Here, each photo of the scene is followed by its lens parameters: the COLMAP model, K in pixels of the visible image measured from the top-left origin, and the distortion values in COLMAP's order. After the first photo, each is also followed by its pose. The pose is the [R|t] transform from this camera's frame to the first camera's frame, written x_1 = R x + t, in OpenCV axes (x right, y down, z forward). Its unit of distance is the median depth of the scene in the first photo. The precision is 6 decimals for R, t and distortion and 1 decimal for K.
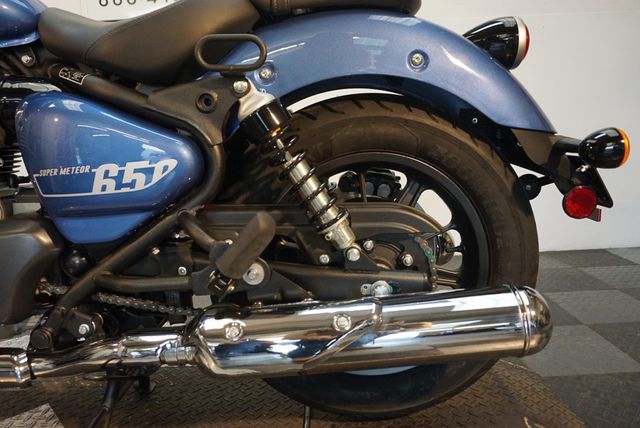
lens RADIAL K [[453.2, 0, 317.2], [0, 453.2, 214.4], [0, 0, 1]] dist [-0.047489, 0.030899]
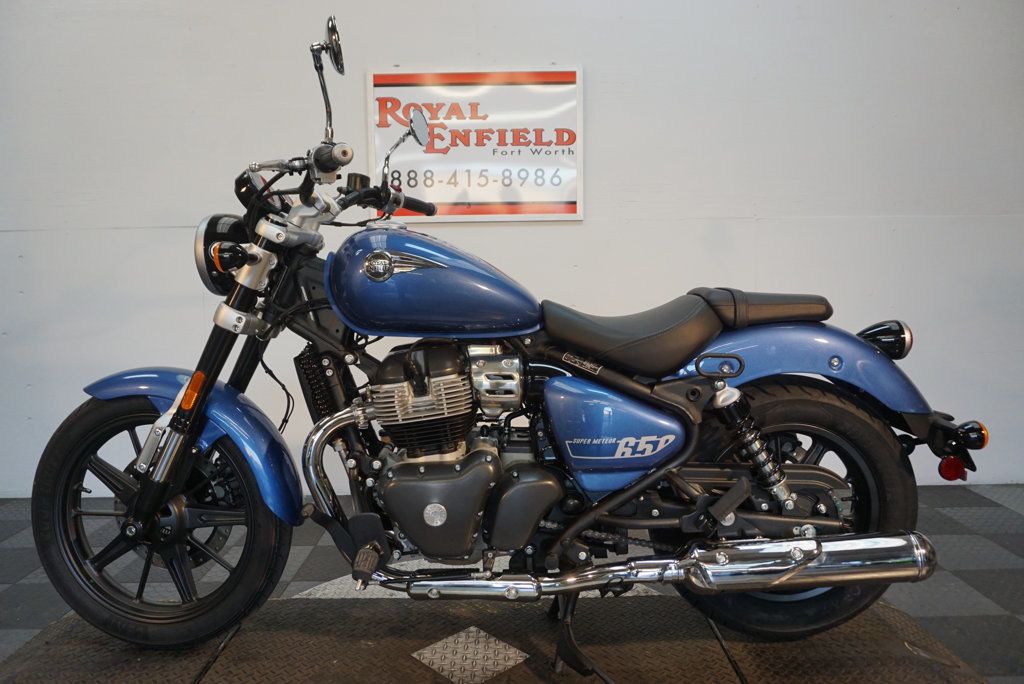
lens RADIAL K [[725.2, 0, 507.5], [0, 725.2, 342.6], [0, 0, 1]] dist [-0.047489, 0.030899]
pose [[0.999342, 0.035110, 0.009053, -0.801253], [-0.034361, 0.996763, -0.072685, -0.210916], [-0.011575, 0.072326, 0.997314, -1.183957]]
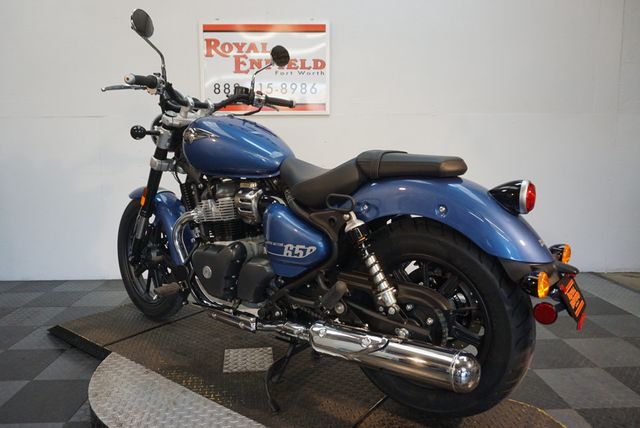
lens RADIAL K [[453.2, 0, 317.2], [0, 453.2, 214.4], [0, 0, 1]] dist [-0.047489, 0.030899]
pose [[0.808156, 0.127411, -0.575022, 0.838514], [-0.134847, 0.990414, 0.029932, -0.314104], [0.573324, 0.053350, 0.817590, -0.703095]]
